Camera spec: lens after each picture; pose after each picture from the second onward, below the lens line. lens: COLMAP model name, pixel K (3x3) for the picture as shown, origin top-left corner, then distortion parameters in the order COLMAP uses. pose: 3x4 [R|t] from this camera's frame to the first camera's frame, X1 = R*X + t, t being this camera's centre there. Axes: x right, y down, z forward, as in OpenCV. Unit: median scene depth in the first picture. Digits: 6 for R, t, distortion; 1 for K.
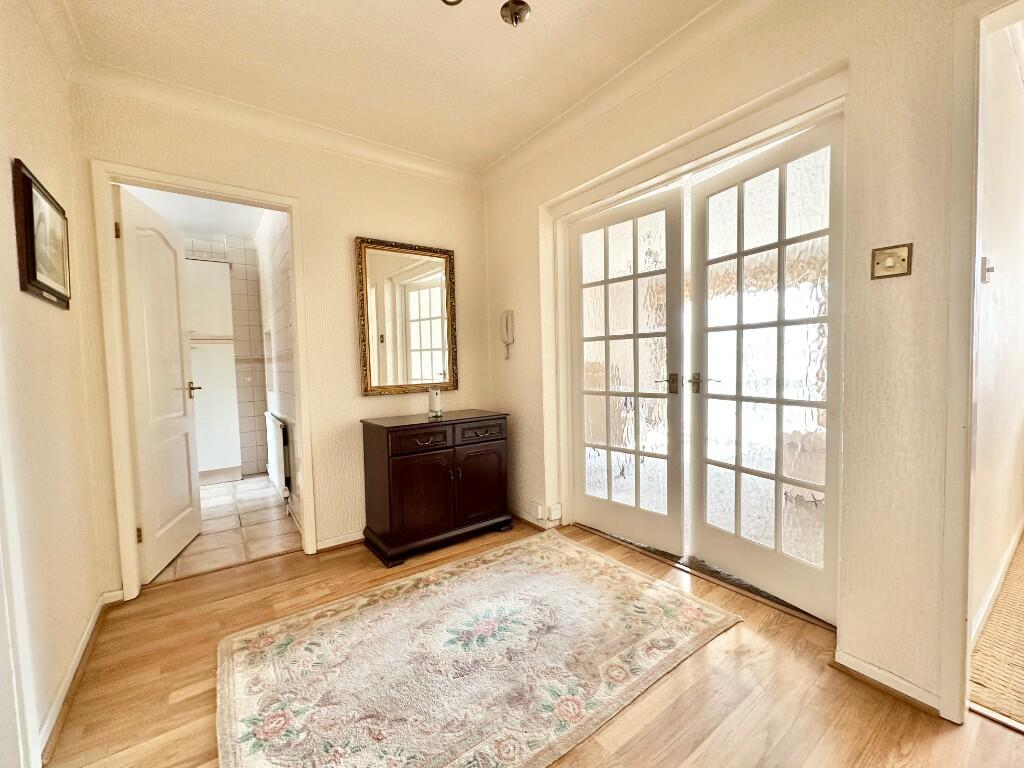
lens RADIAL K [[417.0, 0, 510.6], [0, 417.0, 384.6], [0, 0, 1]] dist [-0.003090, 0.000328]
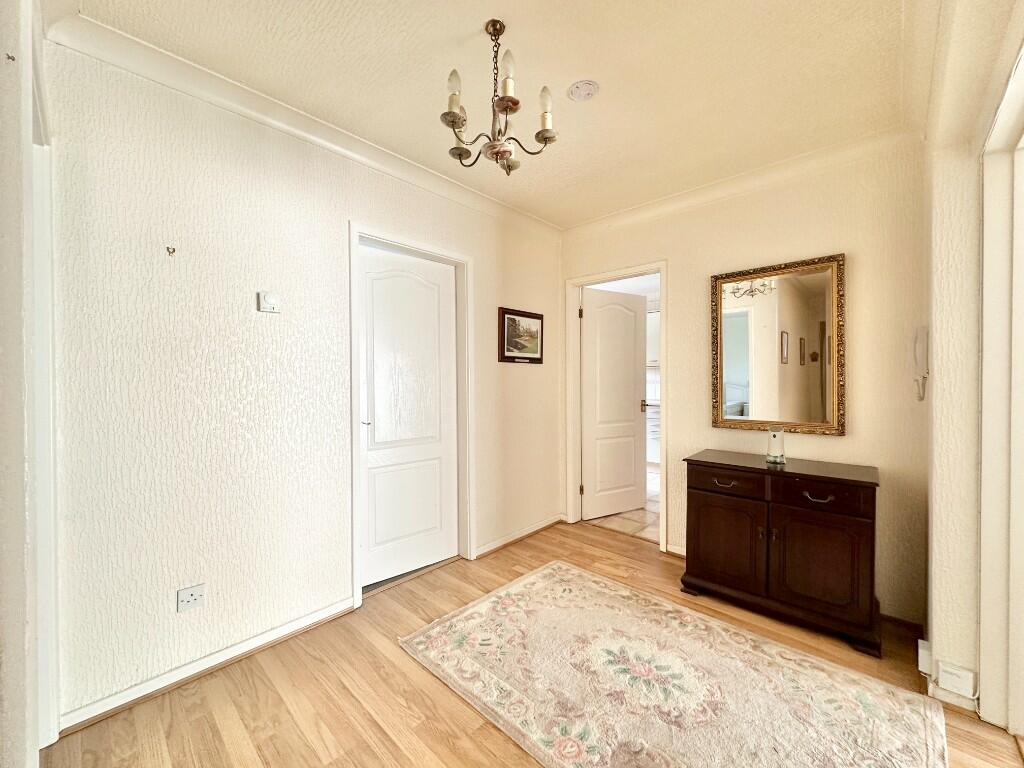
lens RADIAL K [[417.0, 0, 522.9], [0, 417.0, 382.1], [0, 0, 1]] dist [-0.003090, 0.000328]
pose [[0.193948, 0.033927, -0.980425, 0.790450], [-0.050409, 0.998426, 0.024578, -0.117818], [0.979716, 0.044655, 0.195353, 0.451520]]
